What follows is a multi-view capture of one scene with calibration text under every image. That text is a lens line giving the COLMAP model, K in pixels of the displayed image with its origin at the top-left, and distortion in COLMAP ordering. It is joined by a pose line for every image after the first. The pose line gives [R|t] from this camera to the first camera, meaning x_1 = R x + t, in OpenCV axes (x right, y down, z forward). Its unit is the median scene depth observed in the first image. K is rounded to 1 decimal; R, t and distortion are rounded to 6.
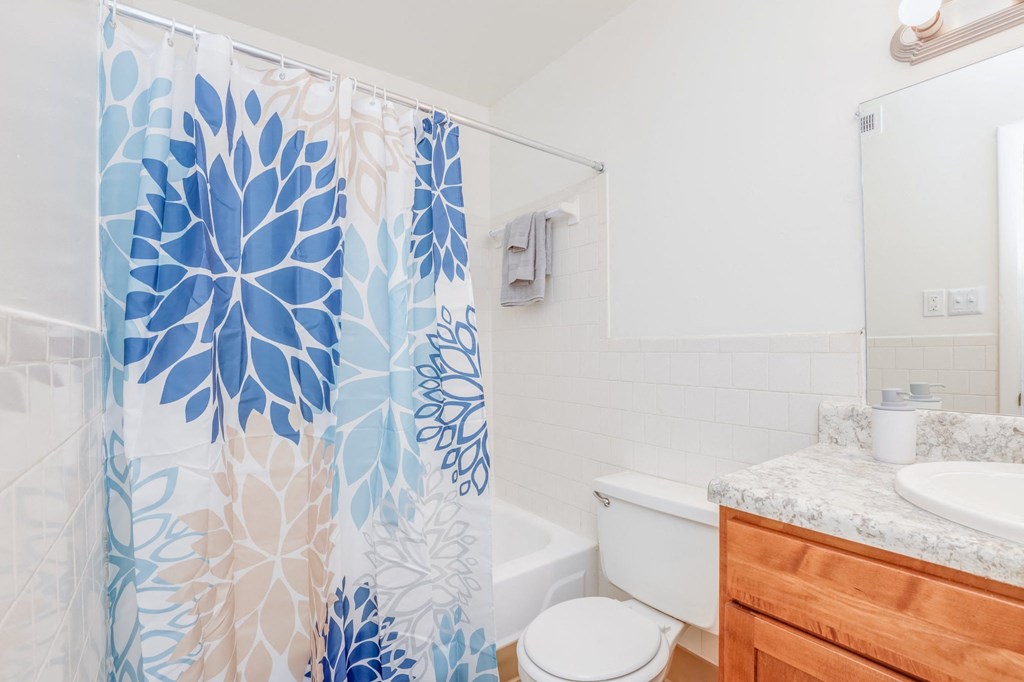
lens RADIAL K [[467.5, 0, 511.2], [0, 467.5, 343.8], [0, 0, 1]] dist [-0.034928, 0.004985]
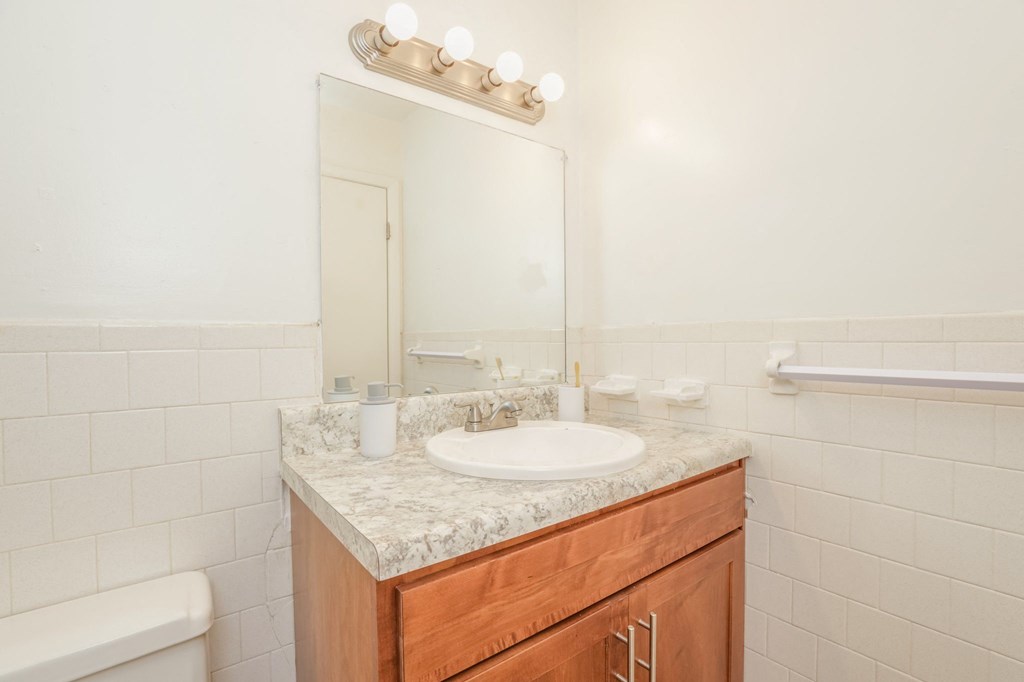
lens RADIAL K [[467.5, 0, 511.5], [0, 467.5, 344.5], [0, 0, 1]] dist [-0.034928, 0.004985]
pose [[-0.024682, -0.005314, 0.999681, -0.227719], [-0.001634, 0.999985, 0.005275, 0.012533], [-0.999694, -0.001503, -0.024690, 0.898707]]
